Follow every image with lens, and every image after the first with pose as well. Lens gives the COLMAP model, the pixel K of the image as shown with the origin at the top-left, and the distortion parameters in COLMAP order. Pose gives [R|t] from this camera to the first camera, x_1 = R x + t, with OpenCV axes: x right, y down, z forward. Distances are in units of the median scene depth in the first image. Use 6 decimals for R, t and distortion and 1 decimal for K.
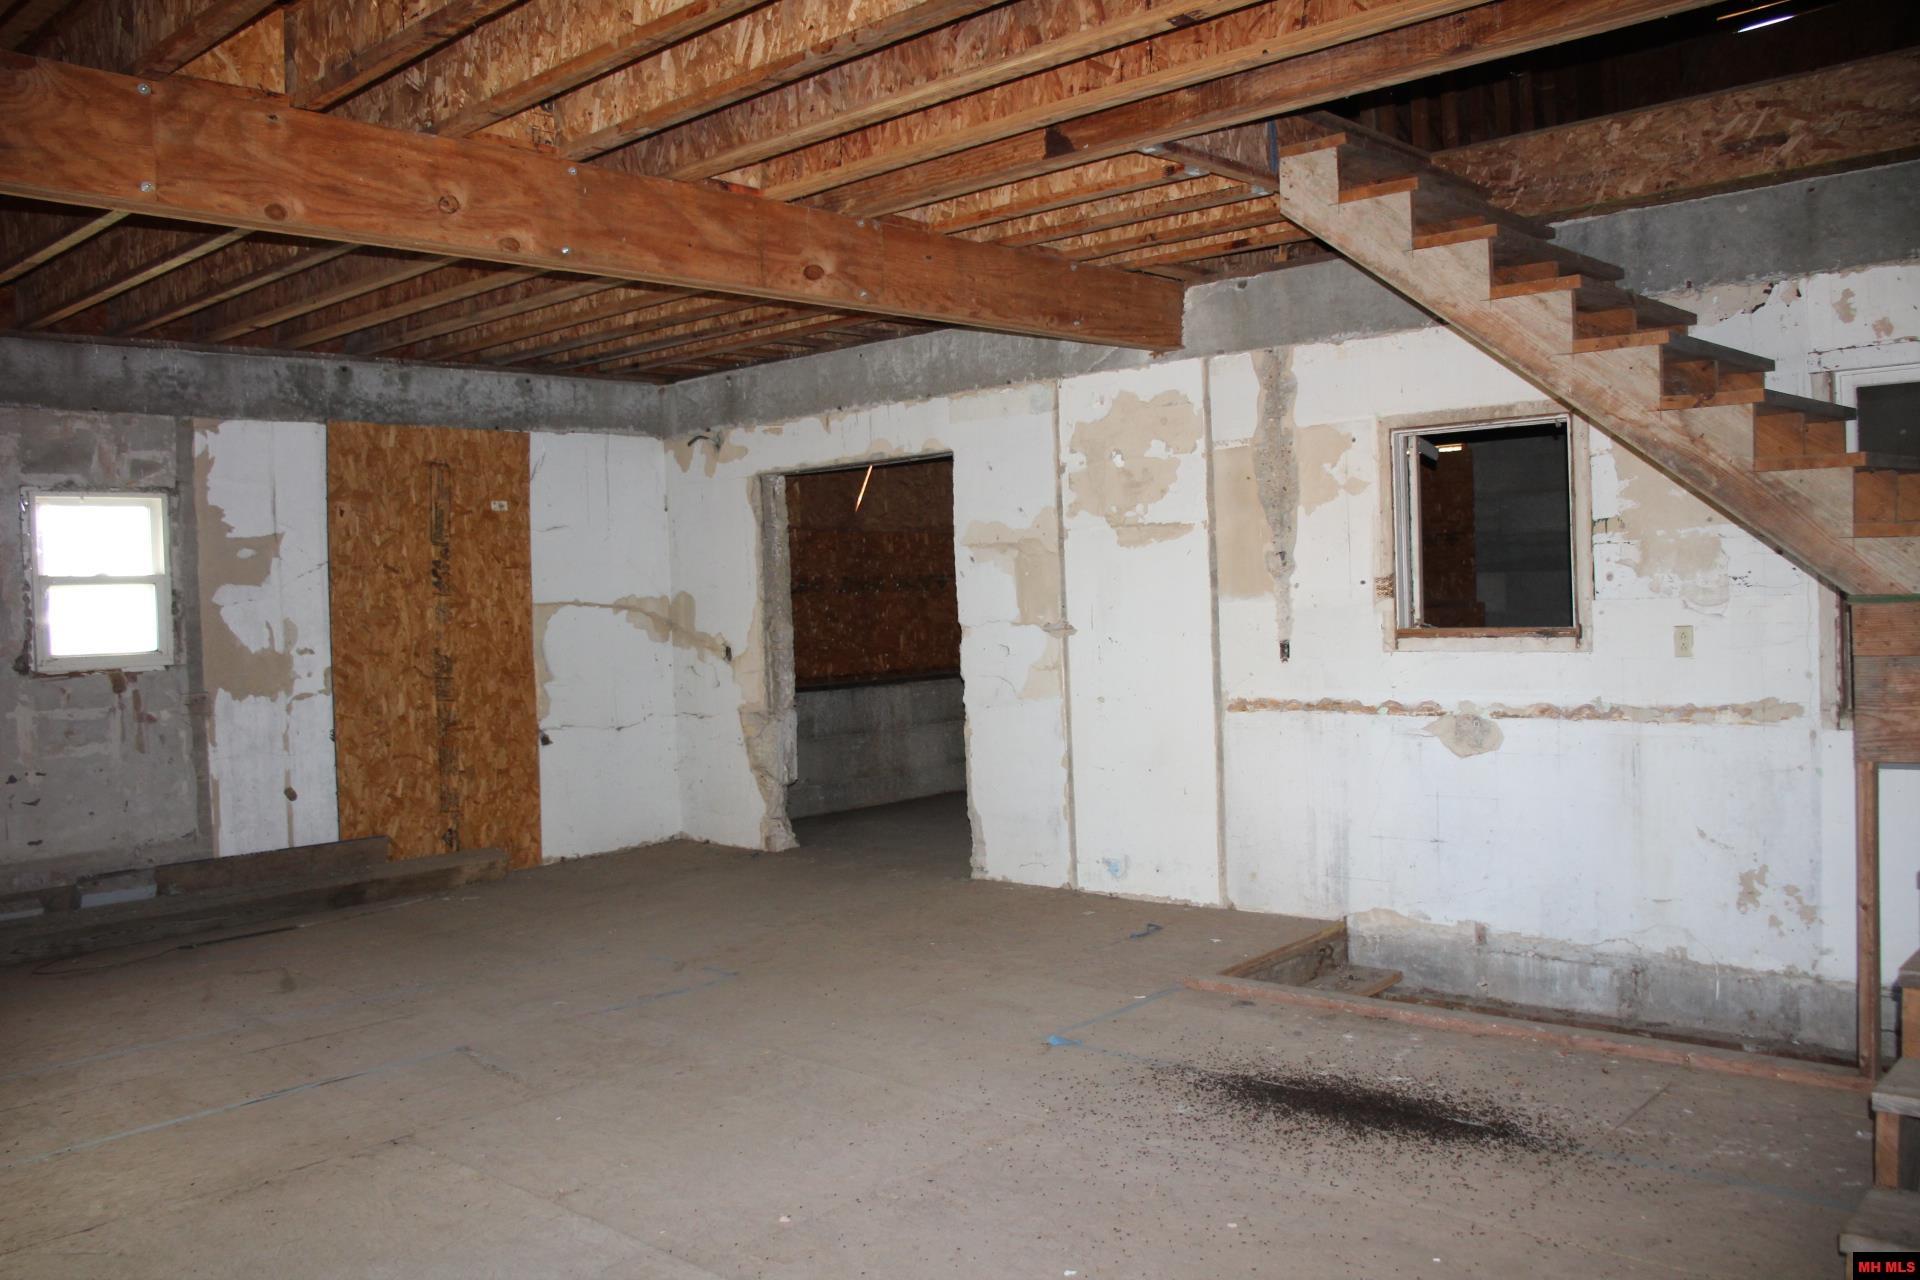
lens RADIAL K [[1608.7, 0, 960.9], [0, 1608.7, 646.5], [0, 0, 1]] dist [-0.094107, 0.061472]
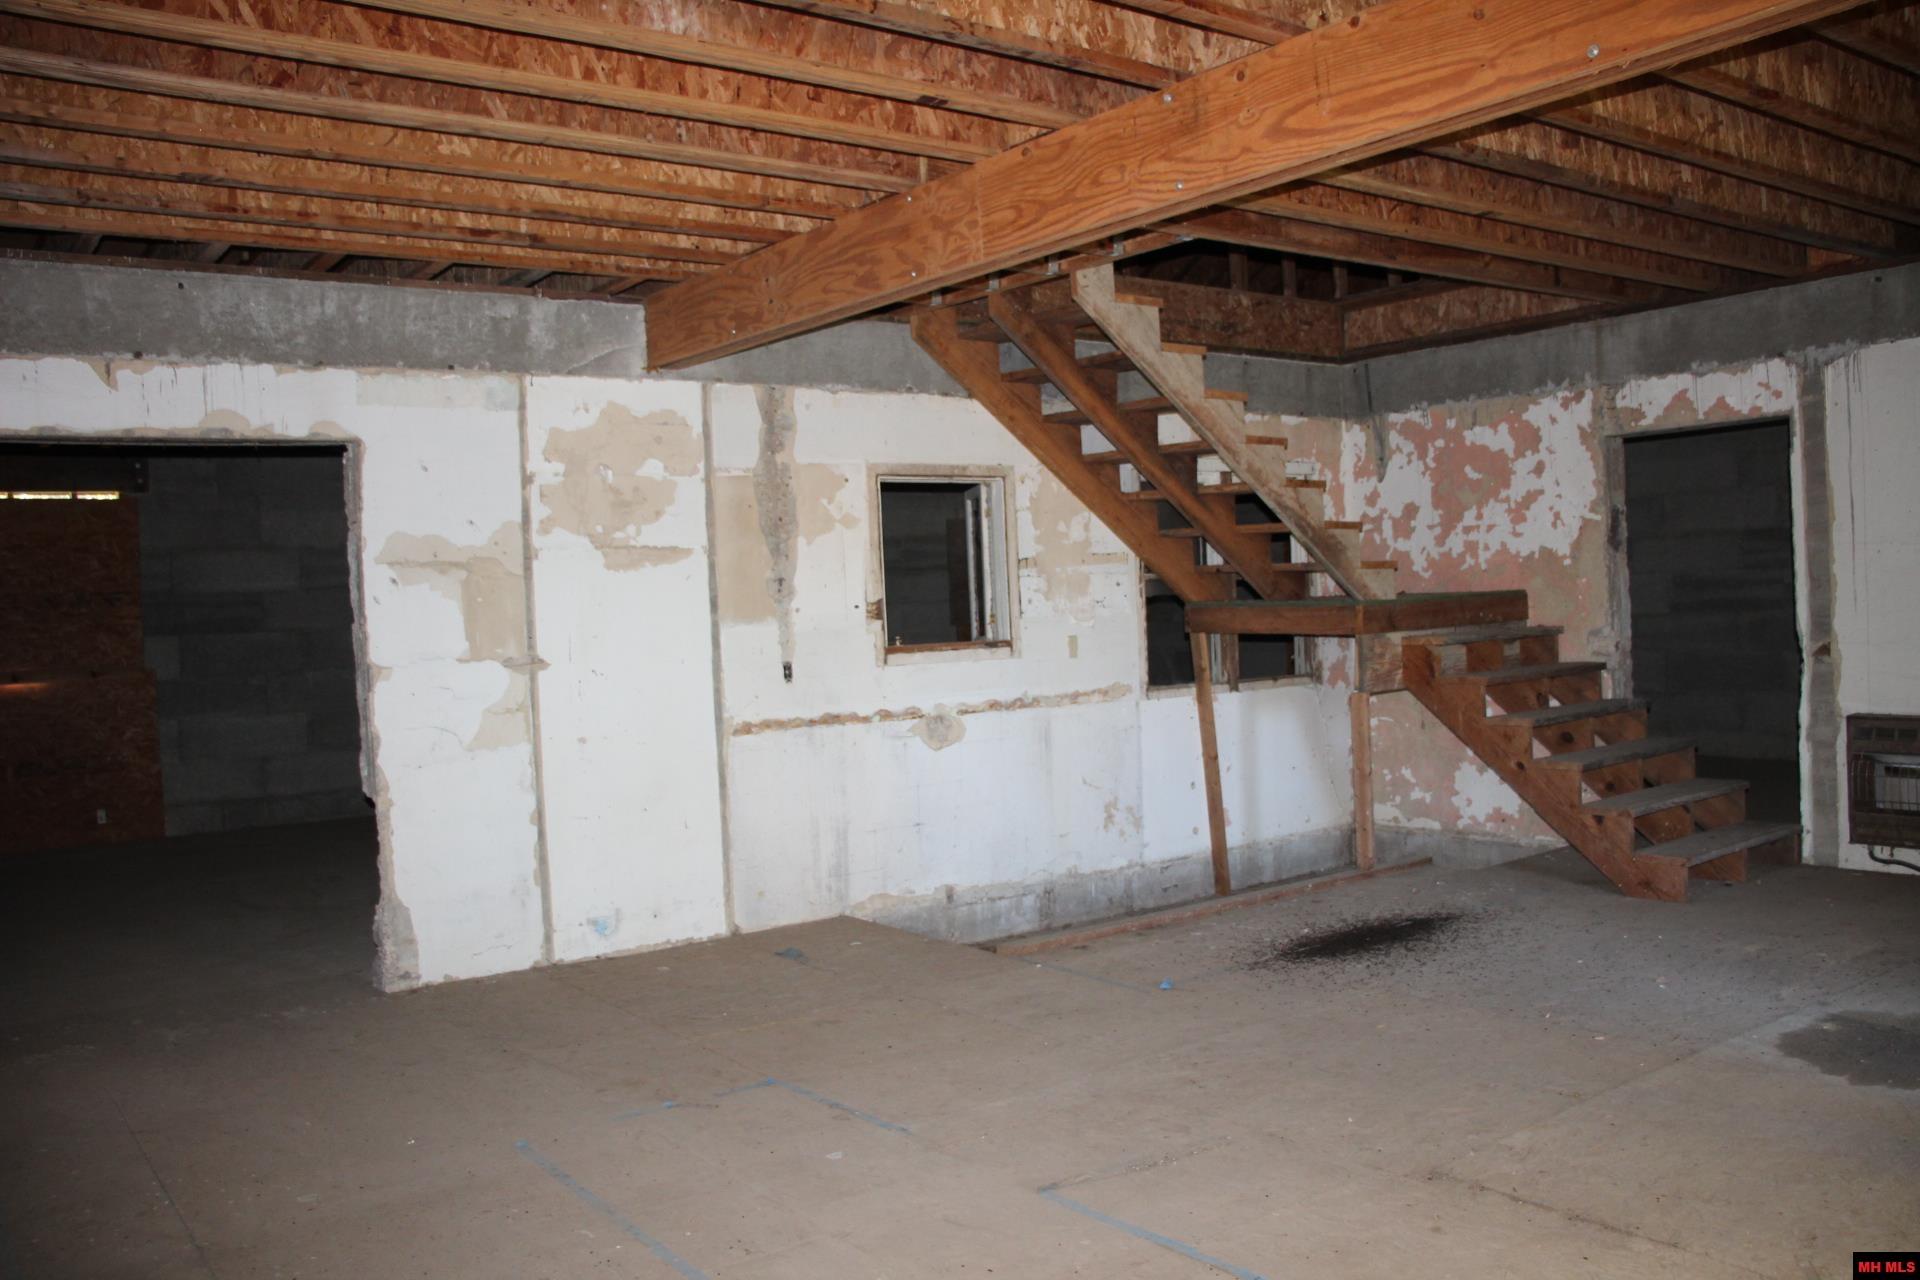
lens RADIAL K [[1608.7, 0, 954.4], [0, 1608.7, 645.1], [0, 0, 1]] dist [-0.094107, 0.061472]
pose [[0.214444, 0.002008, 0.976734, -0.796639], [0.068616, 0.997496, -0.017115, 0.010416], [-0.974323, 0.070690, 0.213769, 0.653692]]
